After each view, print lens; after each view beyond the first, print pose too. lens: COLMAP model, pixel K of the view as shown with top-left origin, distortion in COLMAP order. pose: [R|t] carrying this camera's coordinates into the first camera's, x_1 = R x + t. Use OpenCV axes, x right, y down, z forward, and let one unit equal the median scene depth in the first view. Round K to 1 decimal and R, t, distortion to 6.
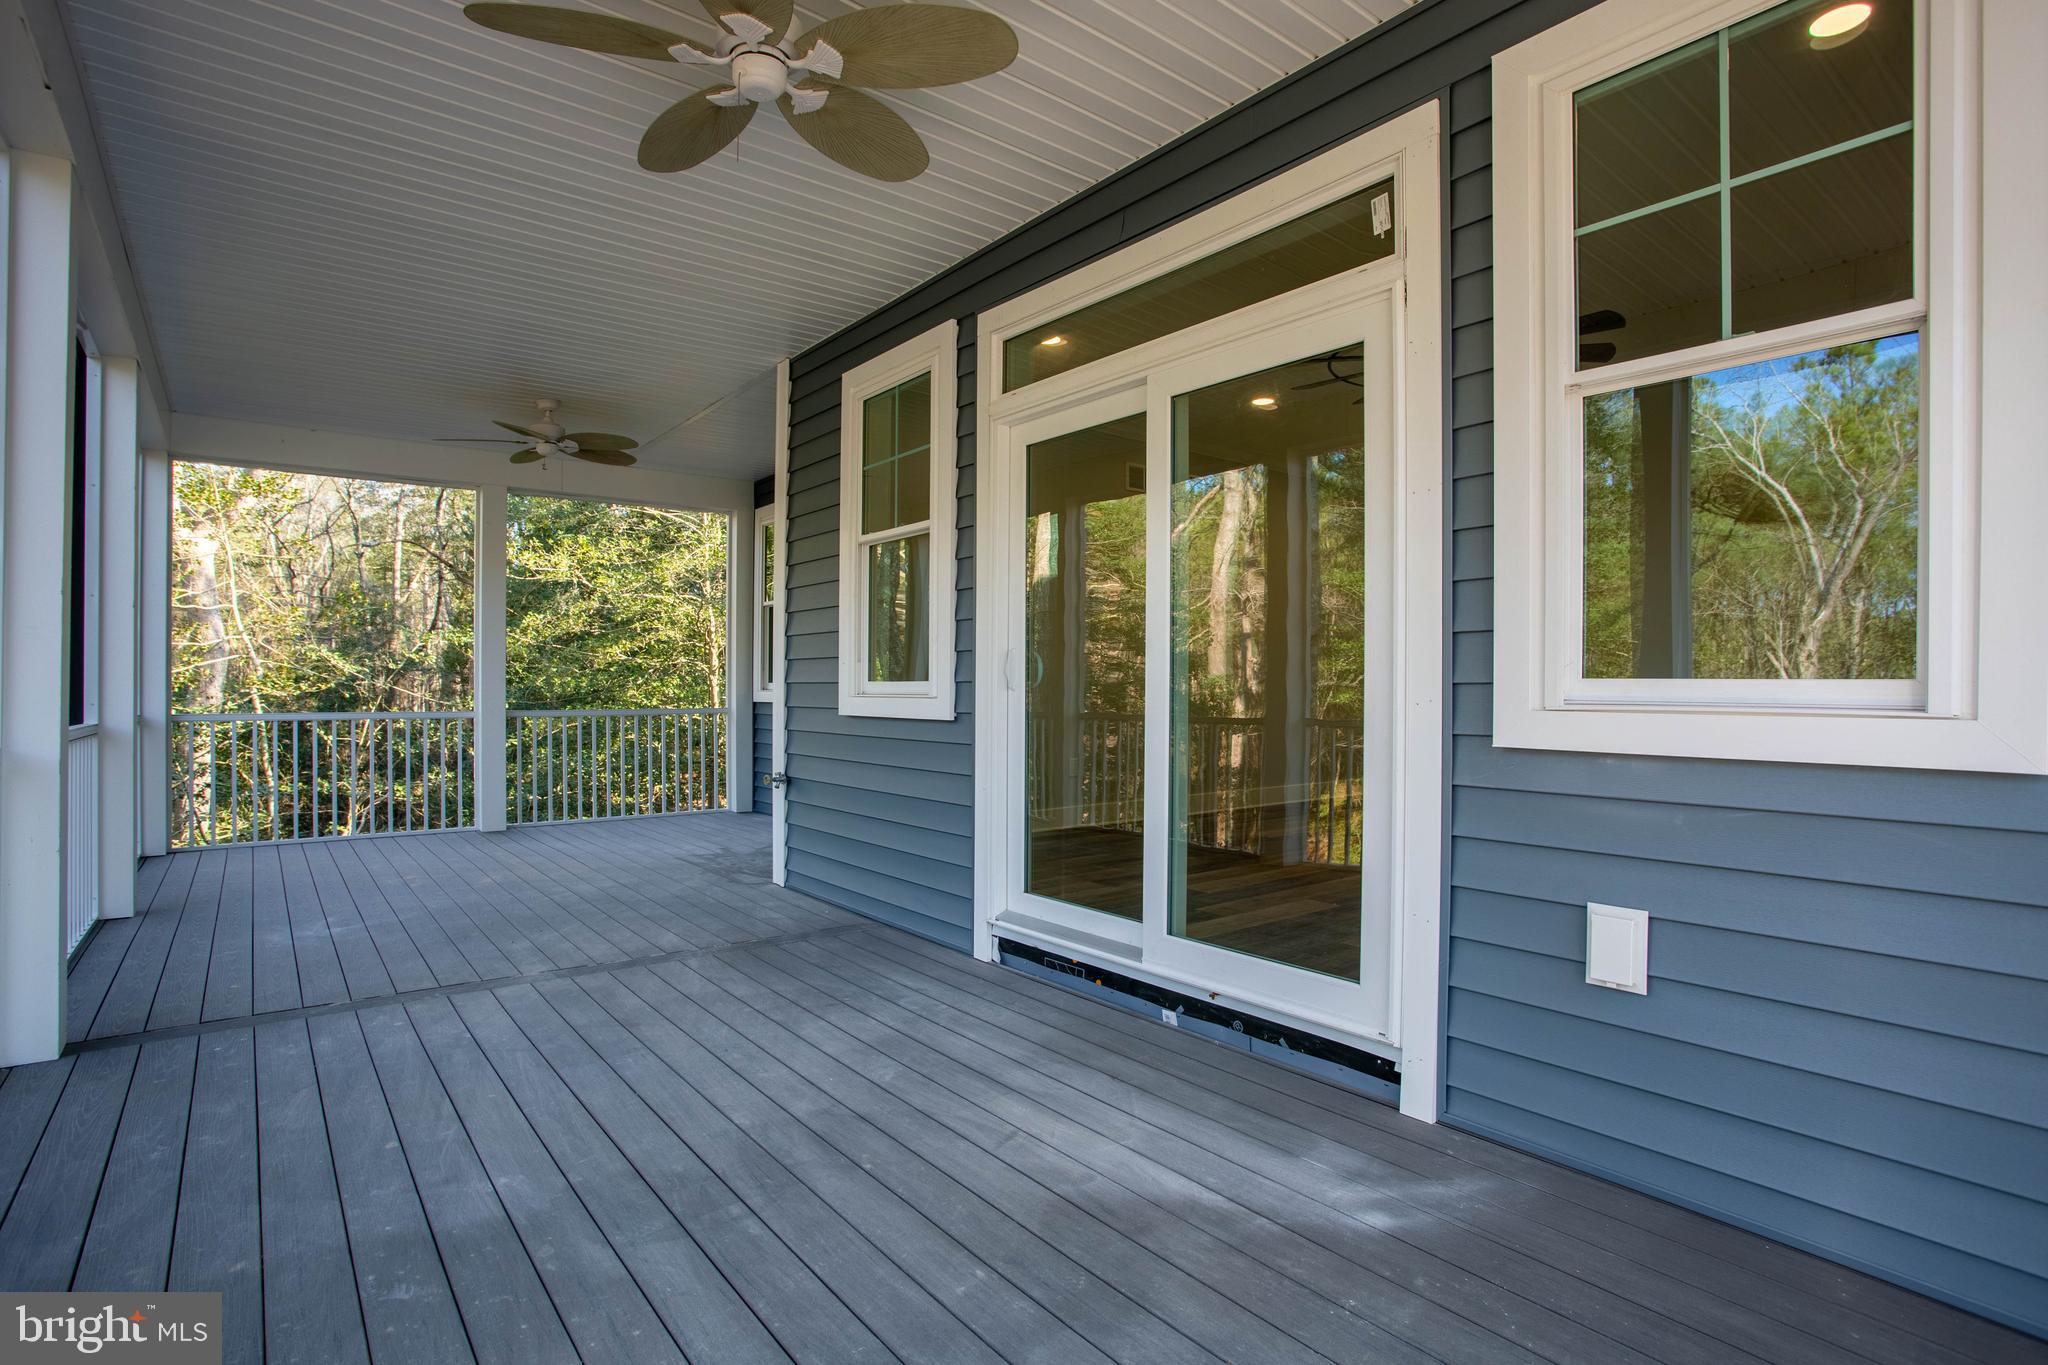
lens RADIAL K [[1029.3, 0, 1055.4], [0, 1029.3, 686.7], [0, 0, 1]] dist [-0.002705, 0.000036]
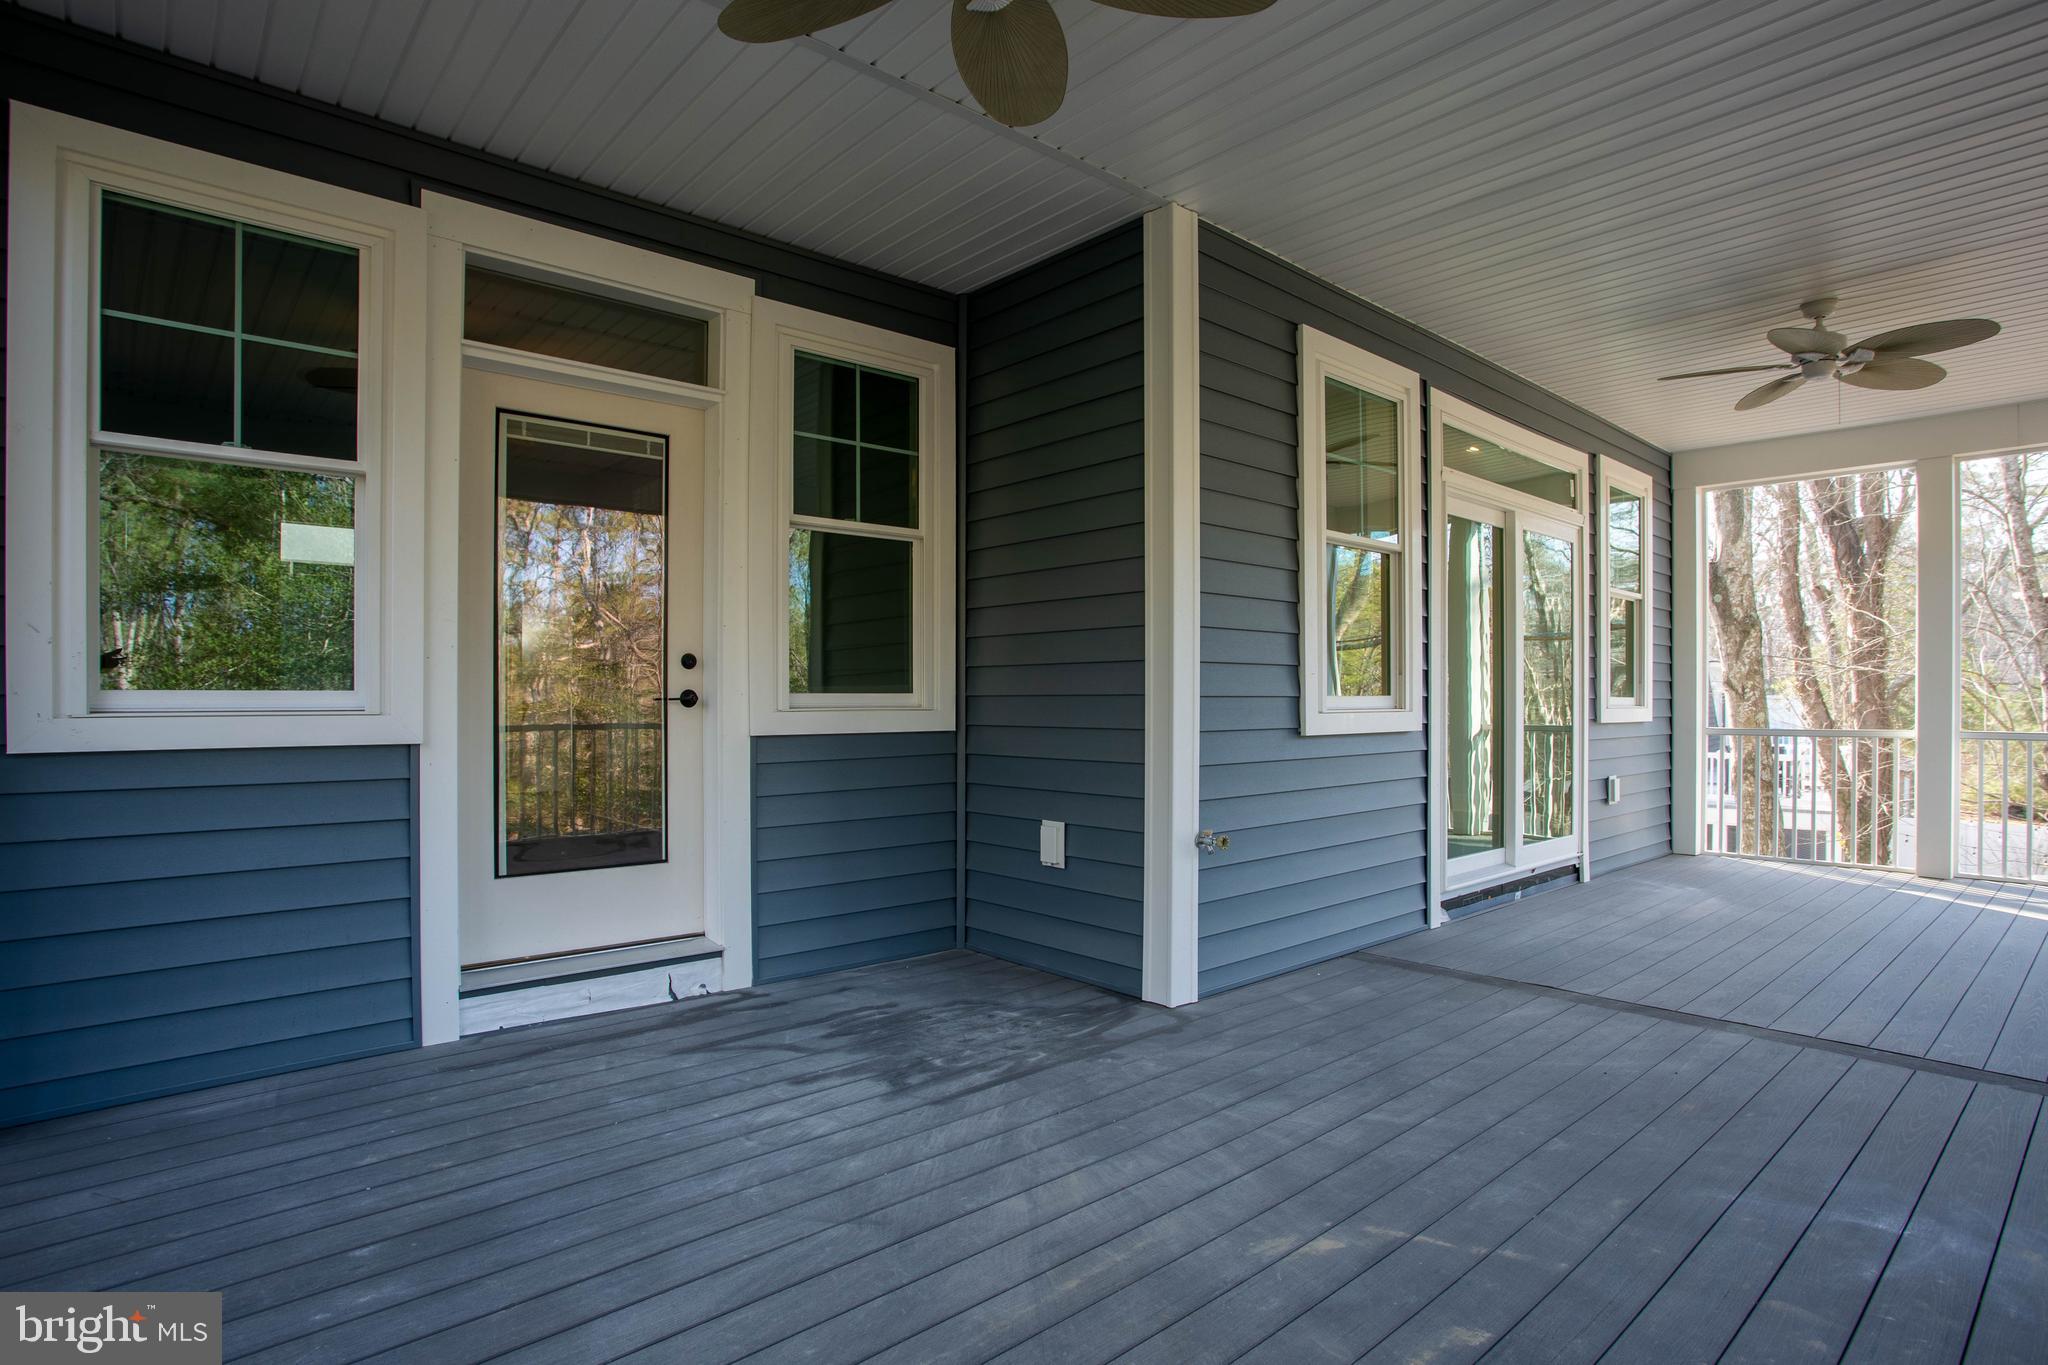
lens RADIAL K [[1029.3, 0, 1055.4], [0, 1029.3, 686.7], [0, 0, 1]] dist [-0.002705, 0.000036]
pose [[-0.075655, 0.009316, 0.997091, -1.258839], [-0.005635, 0.999936, -0.009771, -0.001910], [-0.997118, -0.006357, -0.075598, 1.556472]]
